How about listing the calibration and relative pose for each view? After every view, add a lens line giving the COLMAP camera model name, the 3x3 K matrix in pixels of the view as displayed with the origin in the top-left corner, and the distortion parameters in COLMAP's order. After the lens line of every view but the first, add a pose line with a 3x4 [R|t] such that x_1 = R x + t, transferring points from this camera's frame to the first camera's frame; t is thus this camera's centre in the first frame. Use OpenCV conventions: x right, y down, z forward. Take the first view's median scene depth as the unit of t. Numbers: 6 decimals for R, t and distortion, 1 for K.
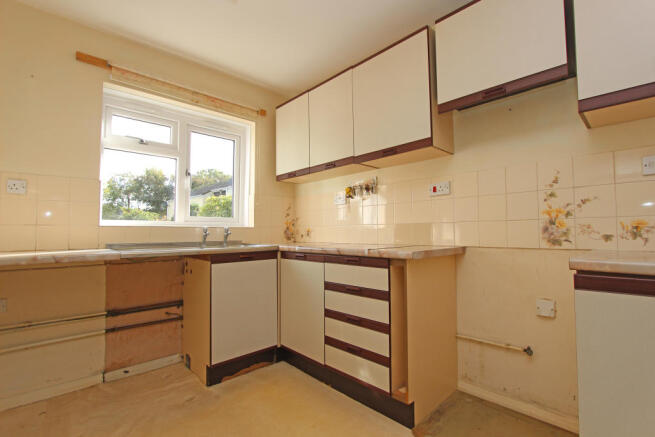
lens RADIAL K [[302.4, 0, 327.5], [0, 302.4, 218.5], [0, 0, 1]] dist [0.000060, 0.000022]
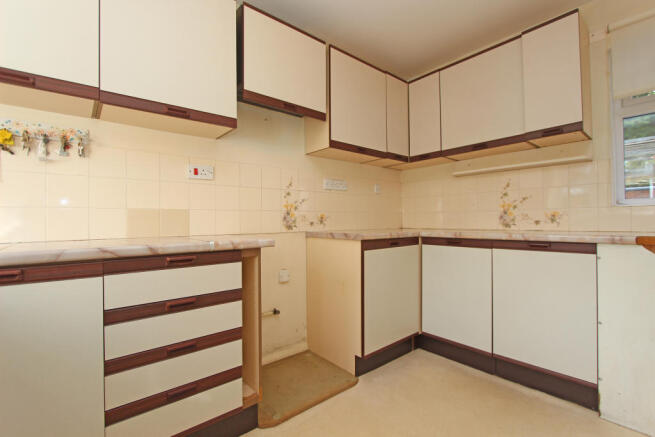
lens RADIAL K [[318.8, 0, 327.5], [0, 318.8, 218.5], [0, 0, 1]] dist [0.080001, -0.000023]
pose [[0.072297, 0.009582, 0.997337, -0.728392], [-0.043395, 0.999037, -0.006452, 0.038460], [-0.996439, -0.042813, 0.072643, 0.716839]]
